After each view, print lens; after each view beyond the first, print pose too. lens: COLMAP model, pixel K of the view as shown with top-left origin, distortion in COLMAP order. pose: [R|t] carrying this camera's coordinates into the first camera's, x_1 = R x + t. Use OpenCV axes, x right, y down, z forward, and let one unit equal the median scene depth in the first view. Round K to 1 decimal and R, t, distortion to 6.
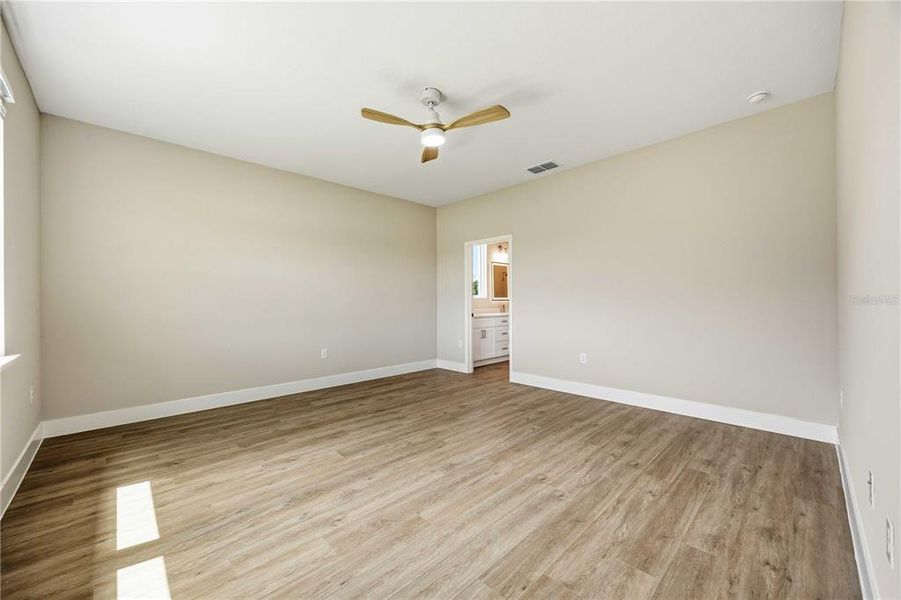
lens RADIAL K [[342.8, 0, 450.4], [0, 342.8, 301.6], [0, 0, 1]] dist [-0.003789, -0.000428]
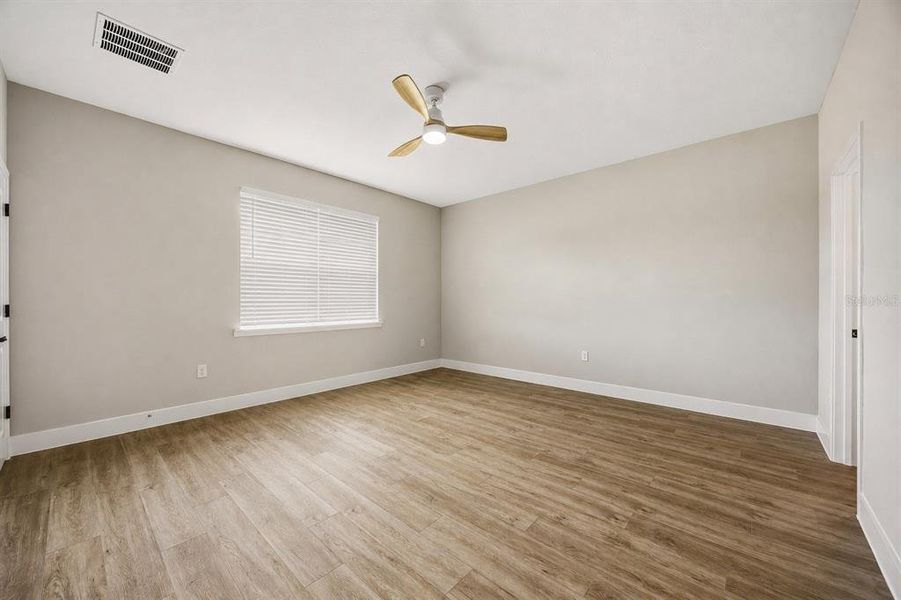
lens RADIAL K [[342.8, 0, 450.4], [0, 342.8, 301.6], [0, 0, 1]] dist [-0.003789, -0.000428]
pose [[0.072693, 0.007932, -0.997323, 0.837490], [-0.000520, 0.999969, 0.007915, -0.005241], [0.997354, -0.000057, 0.072695, 0.871166]]
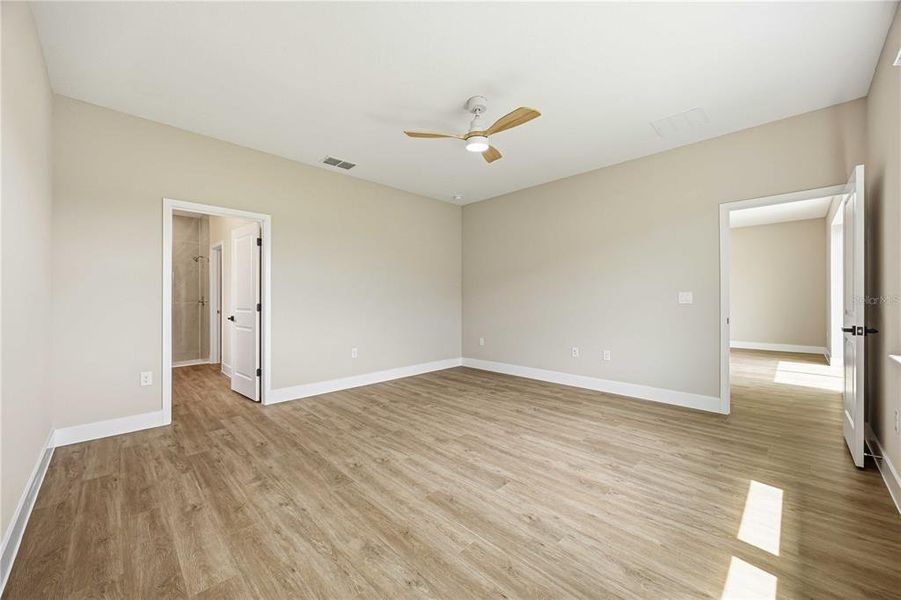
lens RADIAL K [[344.5, 0, 449.4], [0, 344.5, 299.4], [0, 0, 1]] dist [0.000363, 0.000034]
pose [[-0.009605, 0.010266, 0.999901, -0.989687], [0.004993, 0.999935, -0.010219, 0.010303], [-0.999941, 0.004894, -0.009656, 0.981097]]
